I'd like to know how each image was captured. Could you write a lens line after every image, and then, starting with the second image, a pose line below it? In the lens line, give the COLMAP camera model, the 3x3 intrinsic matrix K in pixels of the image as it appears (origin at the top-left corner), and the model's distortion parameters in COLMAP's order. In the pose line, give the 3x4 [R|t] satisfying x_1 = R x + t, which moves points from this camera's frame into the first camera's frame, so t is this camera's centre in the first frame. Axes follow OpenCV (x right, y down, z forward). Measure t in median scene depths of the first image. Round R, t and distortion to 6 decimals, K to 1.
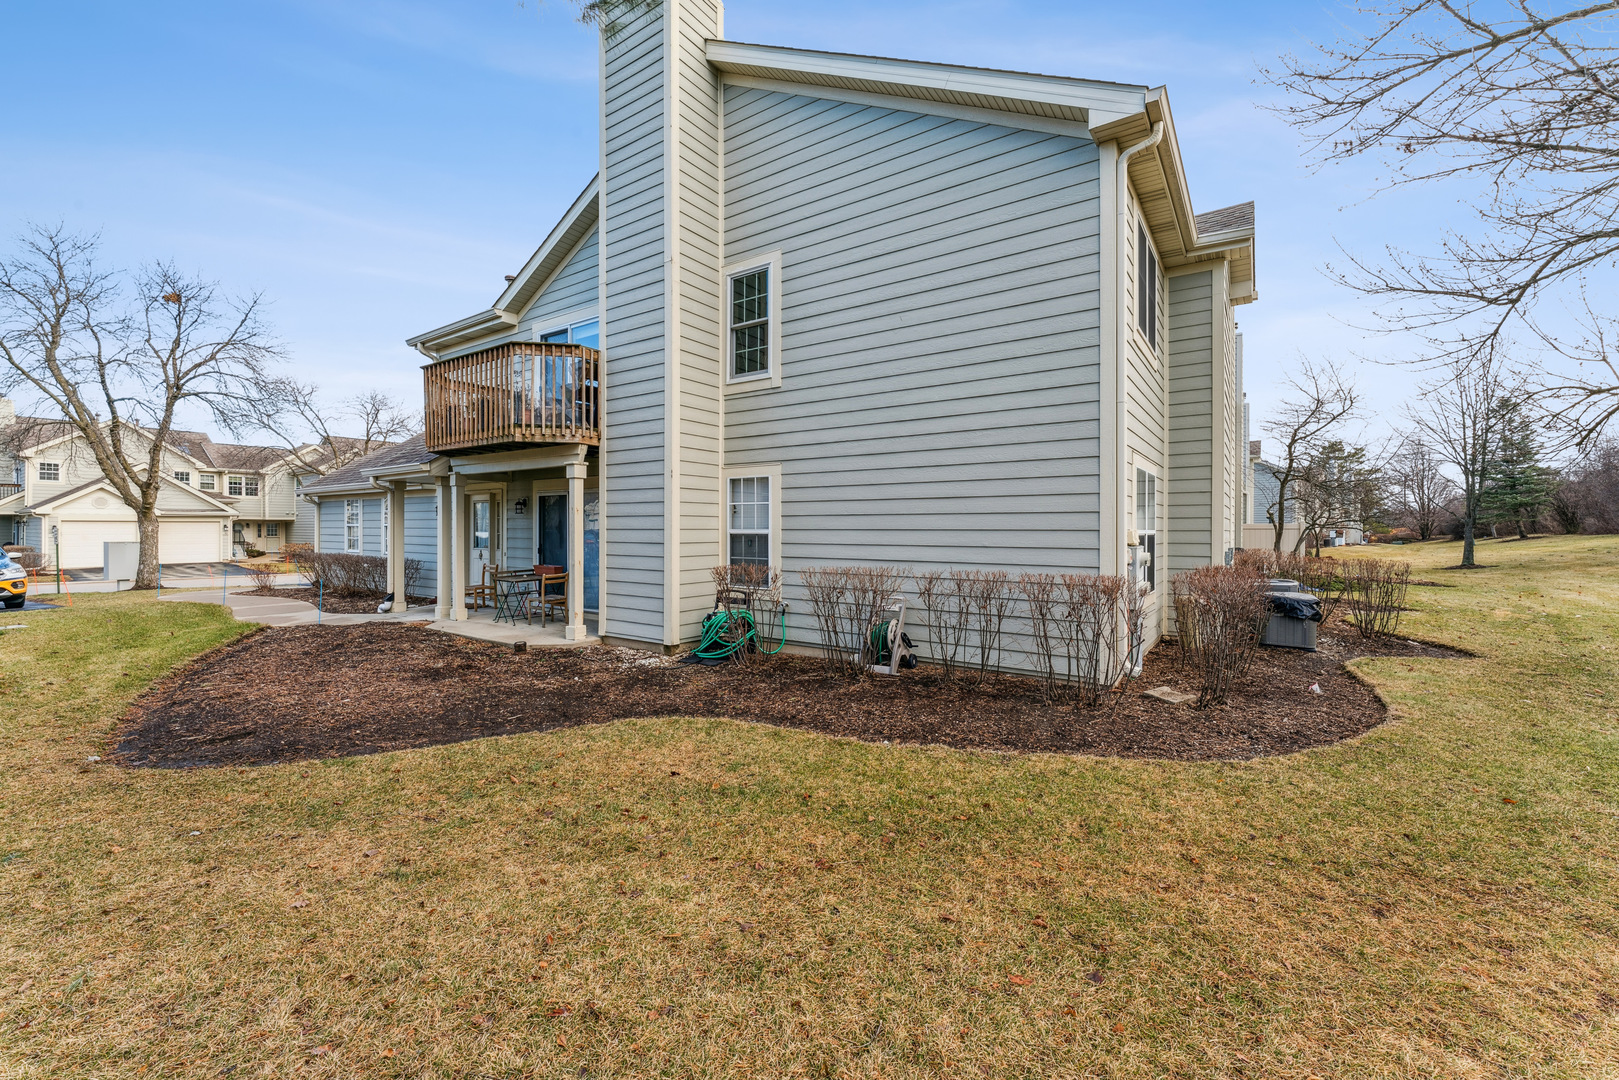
lens RADIAL K [[674.0, 0, 806.9], [0, 674.0, 527.9], [0, 0, 1]] dist [0.000957, -0.000183]
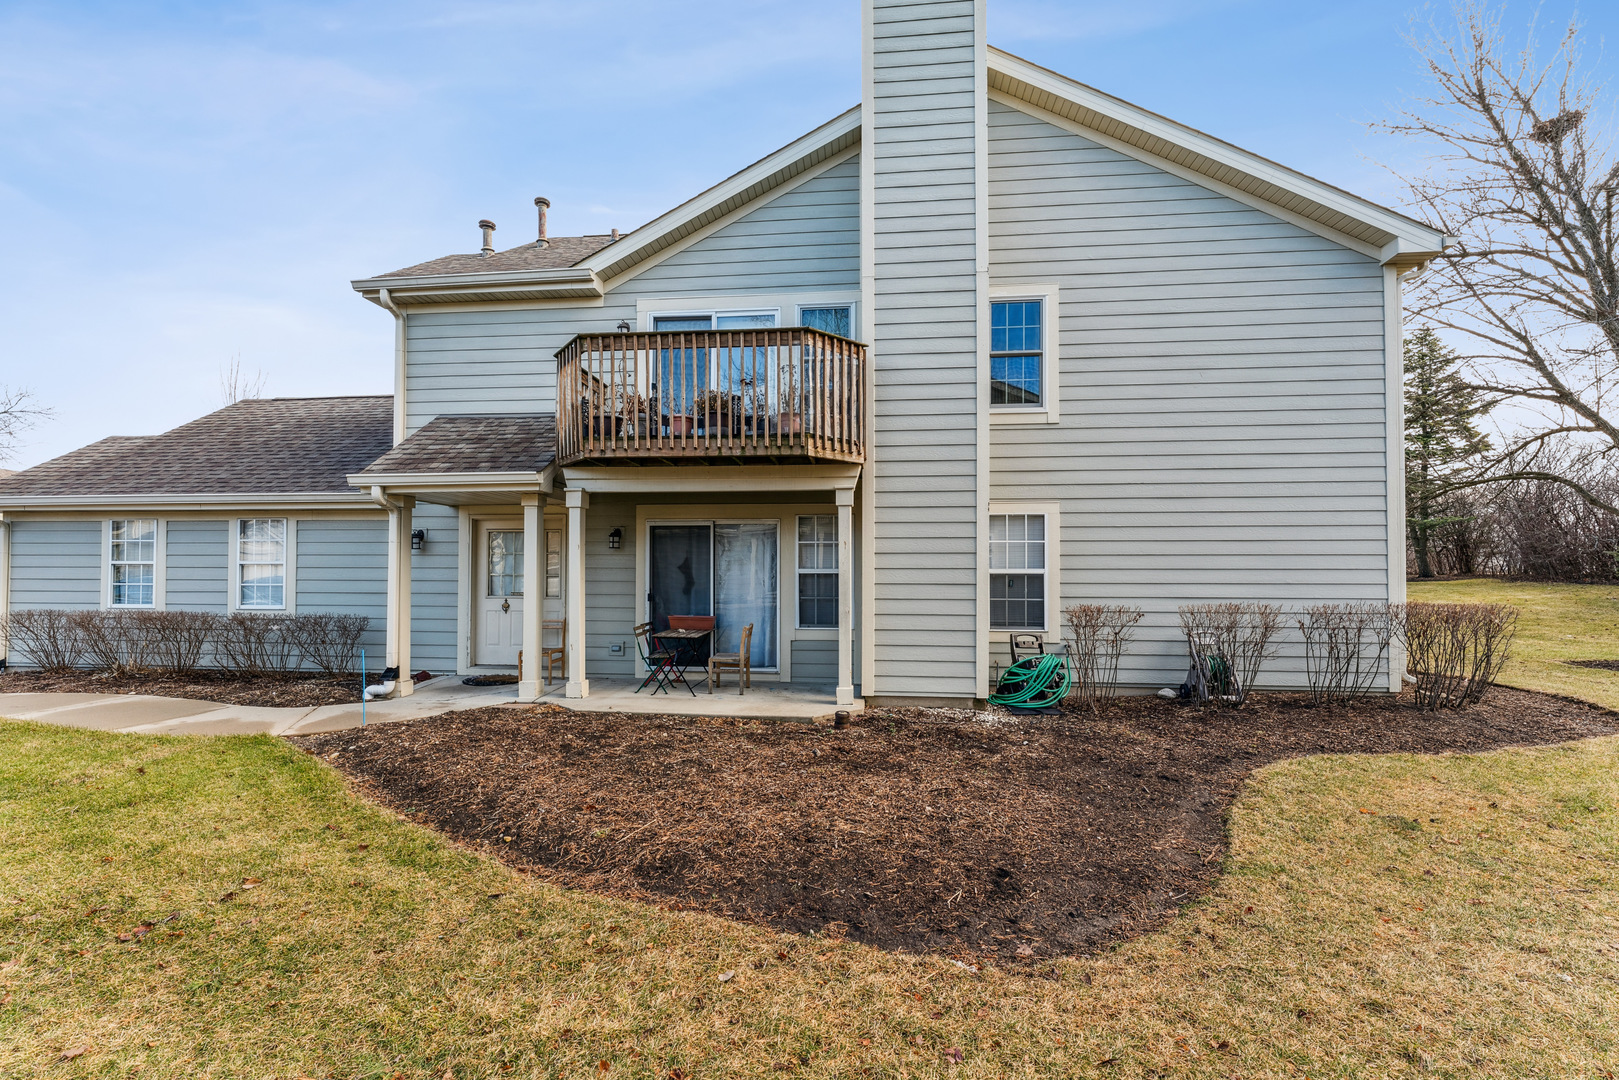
lens RADIAL K [[674.0, 0, 808.6], [0, 674.0, 554.7], [0, 0, 1]] dist [0.000957, -0.000183]
pose [[0.866264, 0.011750, 0.499449, -0.796028], [-0.000451, 0.999741, -0.022738, 0.003502], [-0.499587, 0.019472, 0.866045, 0.321044]]
